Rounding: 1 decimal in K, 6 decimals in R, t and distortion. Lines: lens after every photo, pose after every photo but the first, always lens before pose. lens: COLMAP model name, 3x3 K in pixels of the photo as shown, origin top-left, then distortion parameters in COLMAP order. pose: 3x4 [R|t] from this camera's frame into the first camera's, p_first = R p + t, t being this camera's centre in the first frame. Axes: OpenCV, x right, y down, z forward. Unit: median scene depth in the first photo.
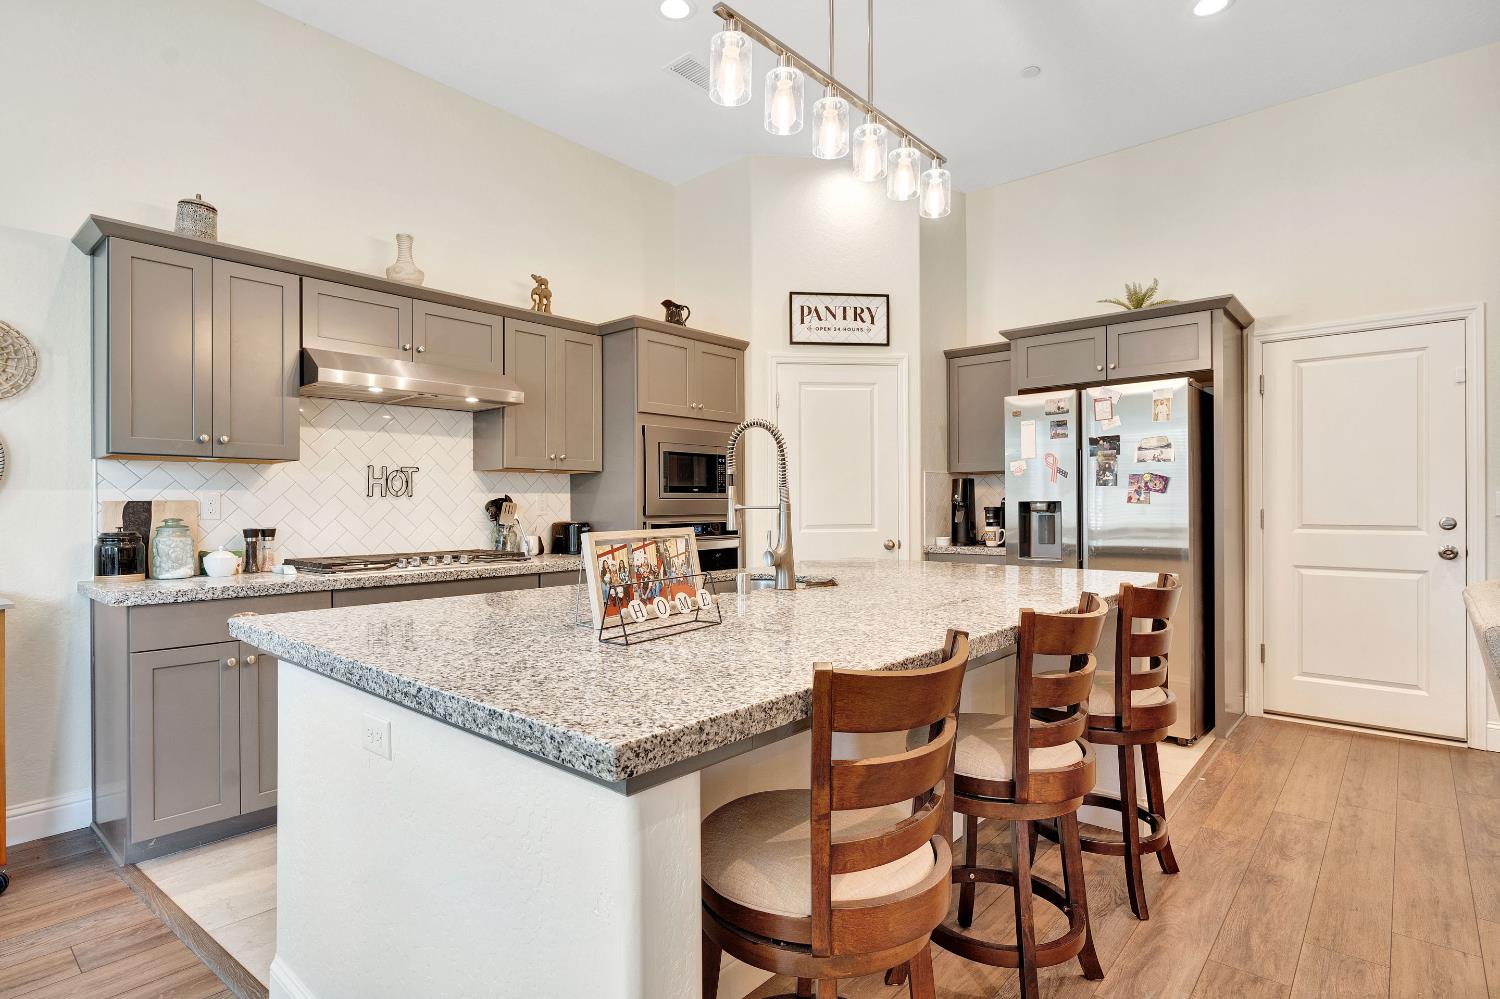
lens RADIAL K [[758.0, 0, 743.2], [0, 758.0, 505.0], [0, 0, 1]] dist [-0.000946, 0.000176]
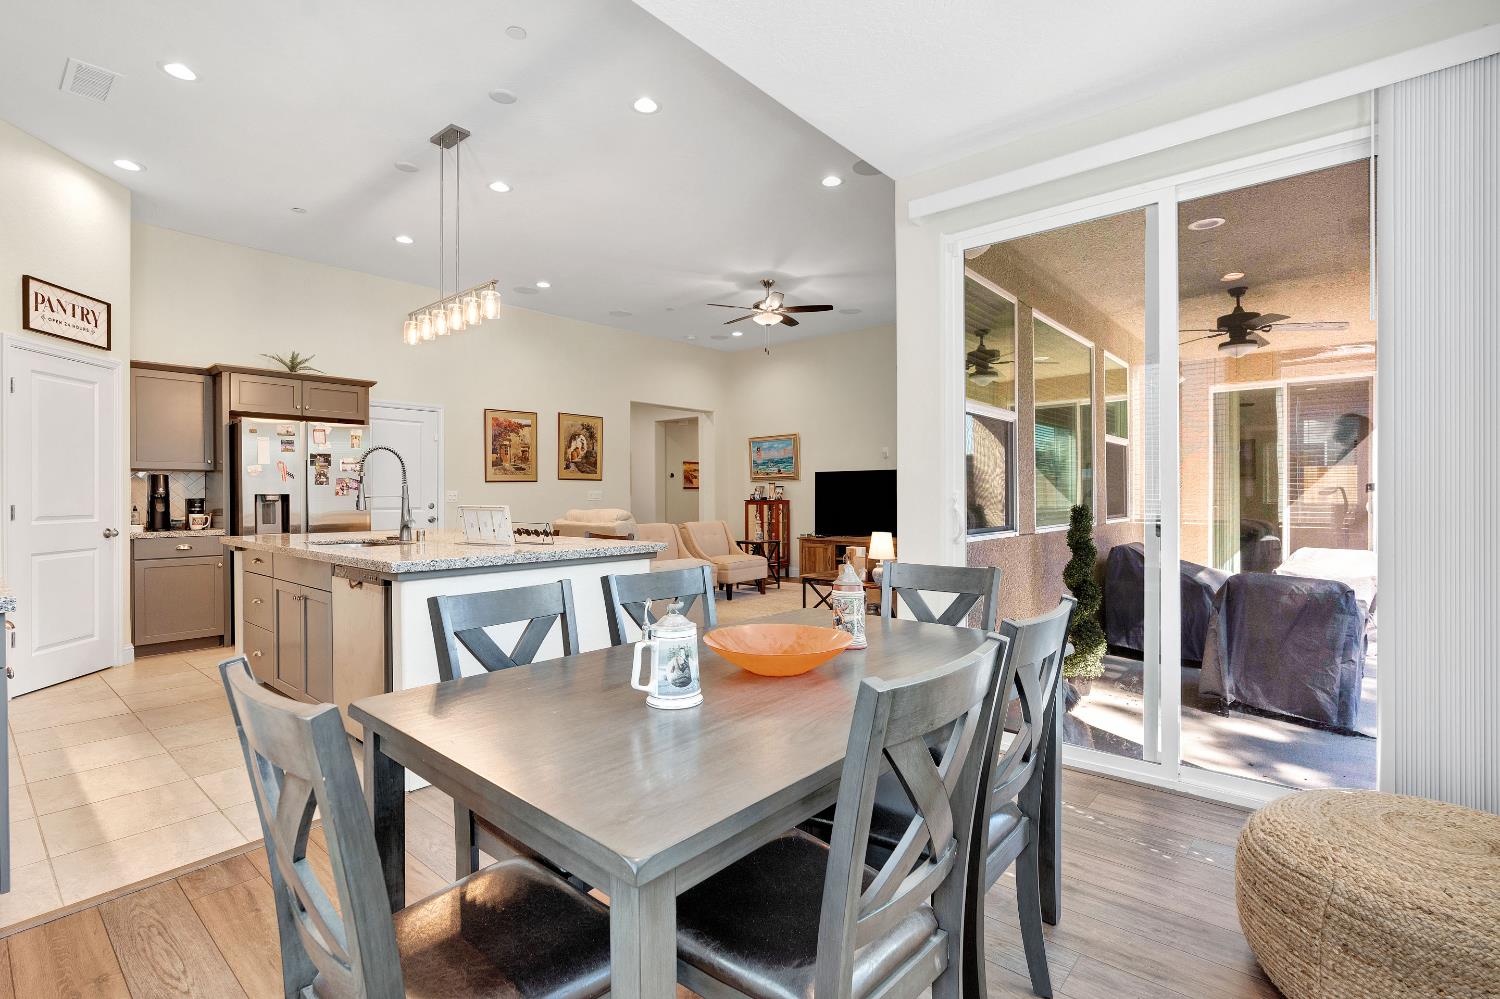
lens RADIAL K [[697.8, 0, 750.0], [0, 697.8, 499.5], [0, 0, 1]] dist [-0.000202, 0.000071]
pose [[-0.010635, -0.001614, 0.999942, -1.002737], [0.003224, 0.999993, 0.001649, 0.005930], [-0.999938, 0.003241, -0.010629, 0.112599]]
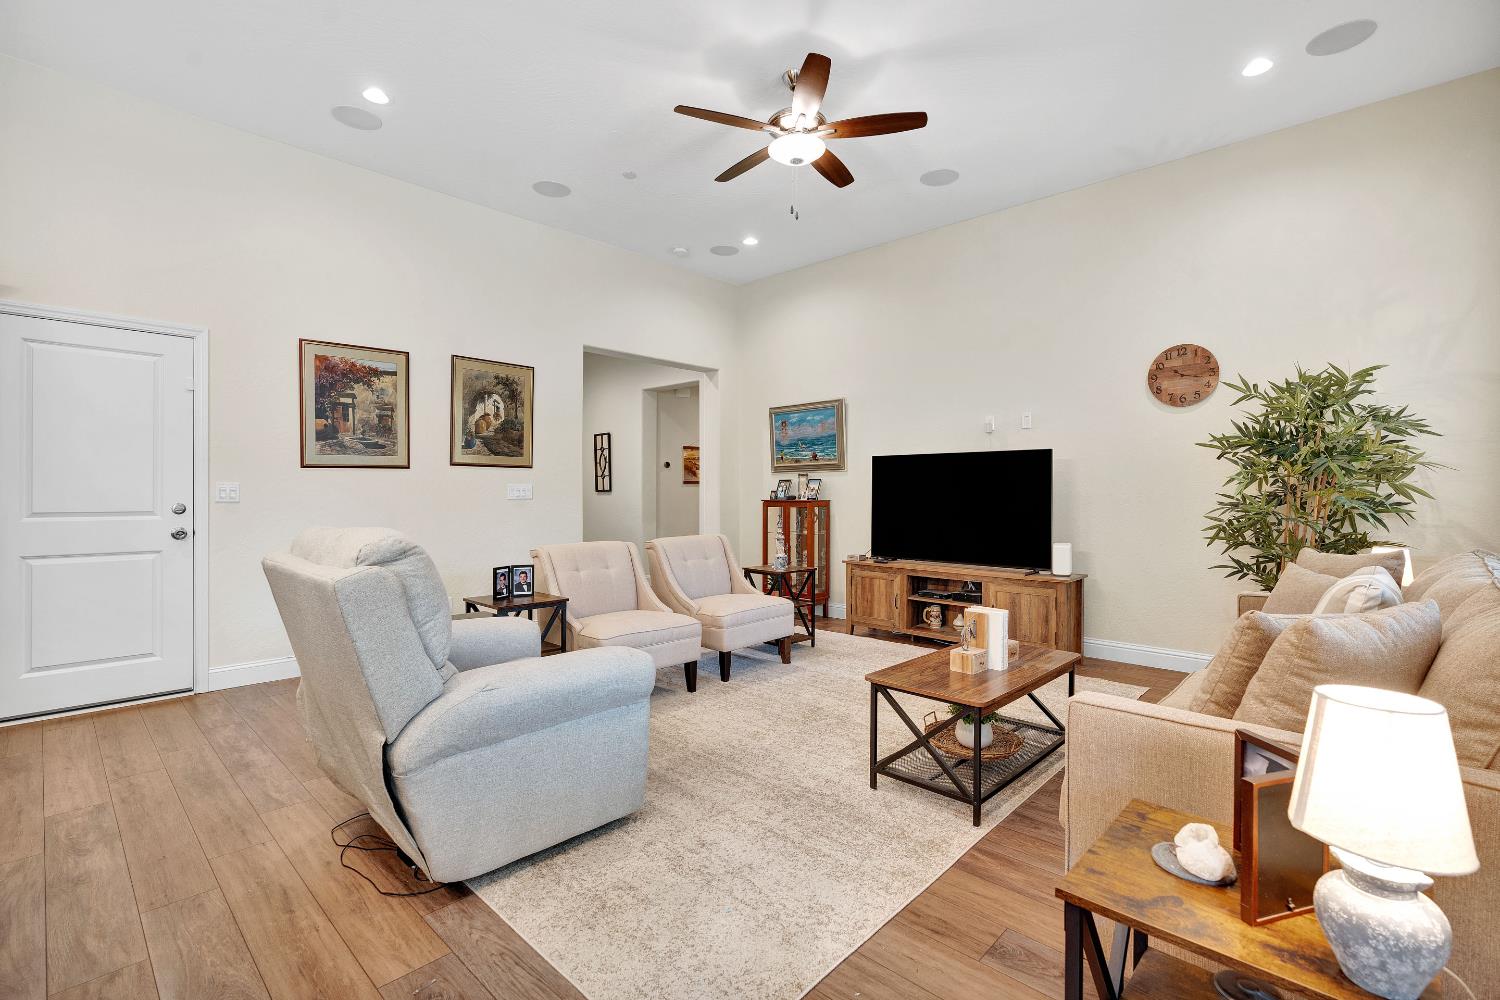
lens RADIAL K [[676.9, 0, 753.4], [0, 676.9, 496.0], [0, 0, 1]] dist [0.000113, 0.000277]
pose [[0.032710, -0.001098, 0.999464, -0.084859], [-0.003324, 0.999994, 0.001207, 0.000576], [-0.999459, -0.003362, 0.032706, 0.071826]]
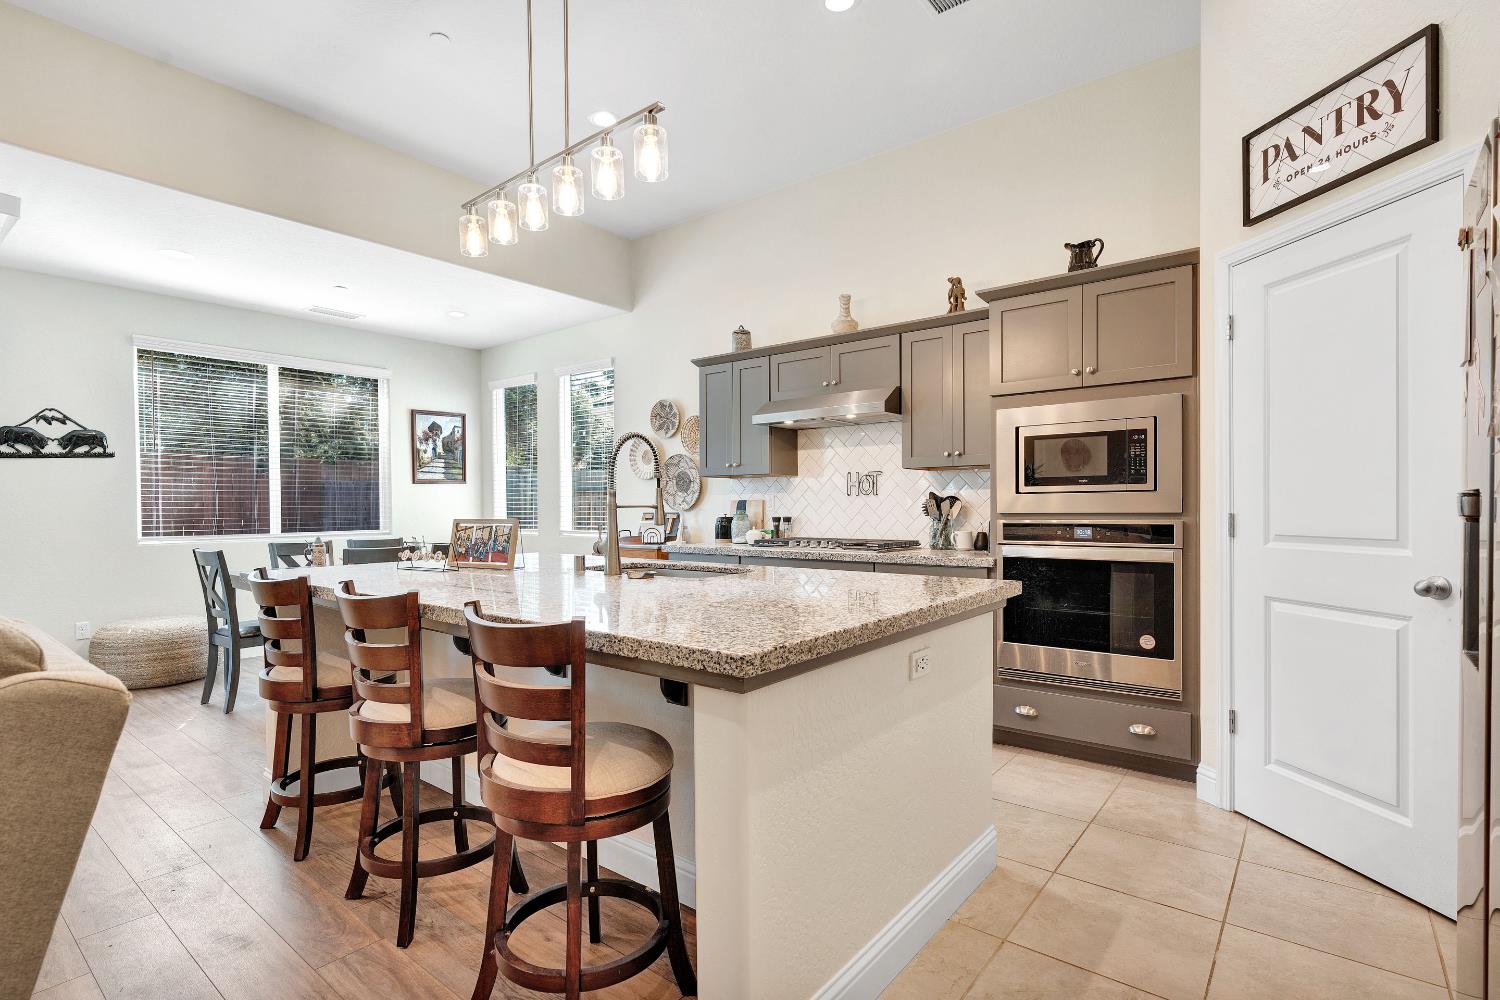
lens RADIAL K [[727.6, 0, 744.2], [0, 727.6, 510.2], [0, 0, 1]] dist [-0.000825, 0.000115]
pose [[0.041529, 0.012006, -0.999065, 0.738727], [0.007792, 0.999894, 0.012339, -0.002327], [0.999107, -0.008297, 0.041431, 0.706131]]
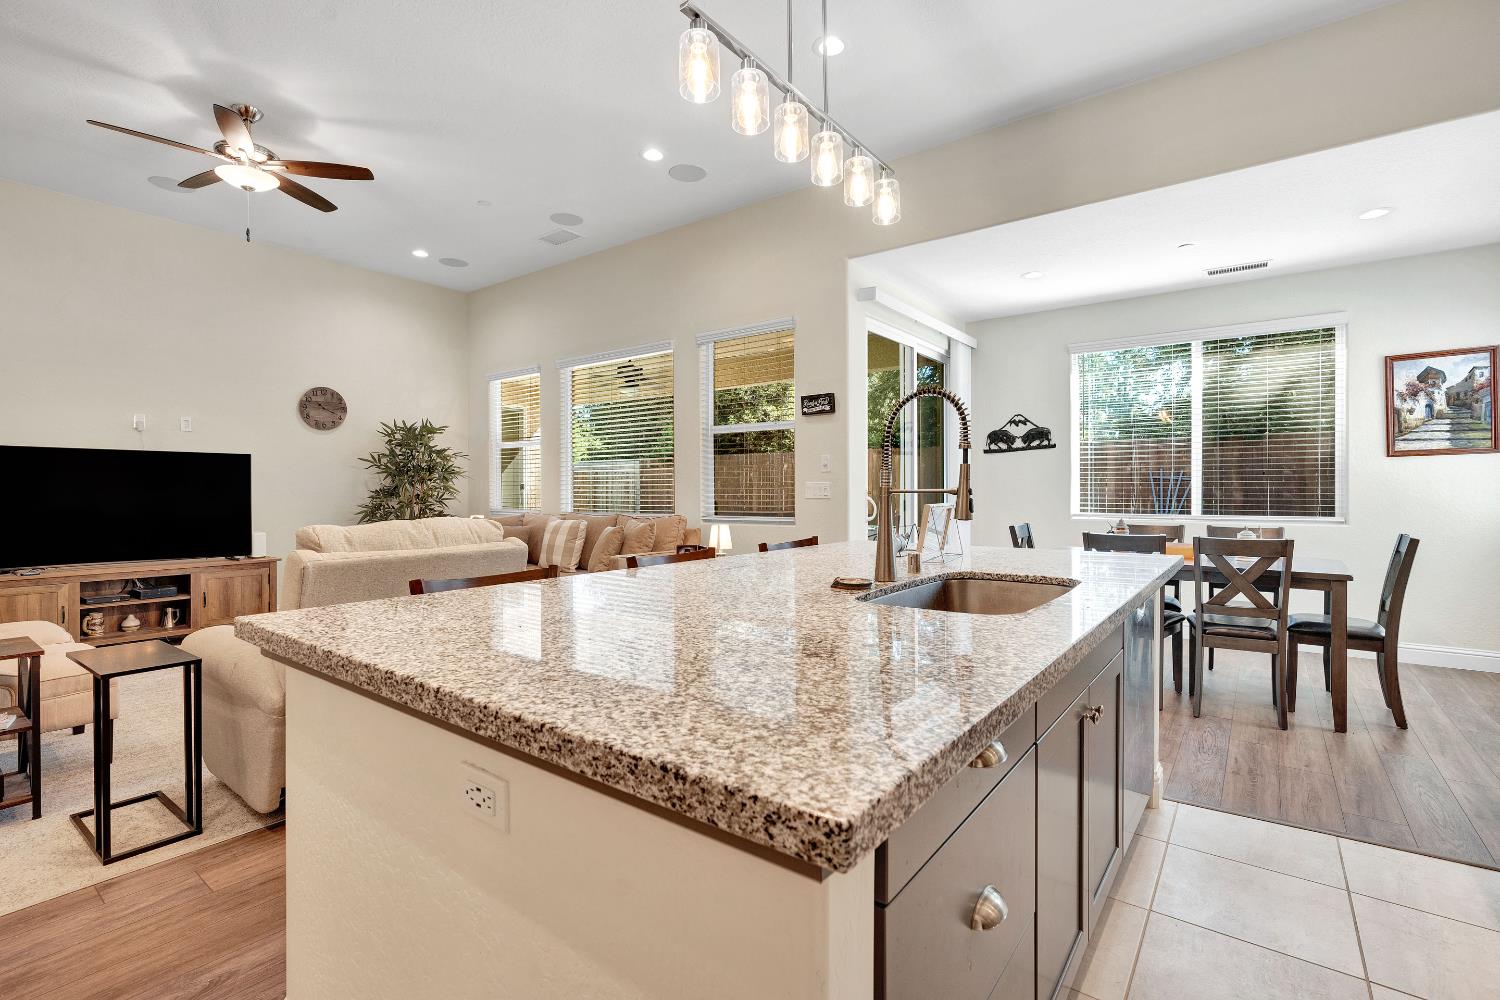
lens RADIAL K [[676.9, 0, 753.4], [0, 676.9, 496.0], [0, 0, 1]] dist [0.000113, 0.000277]
pose [[-0.997159, 0.007367, -0.074963, 0.162550], [0.006649, 0.999930, 0.009826, -0.000827], [0.075030, 0.009299, -0.997138, 1.098907]]
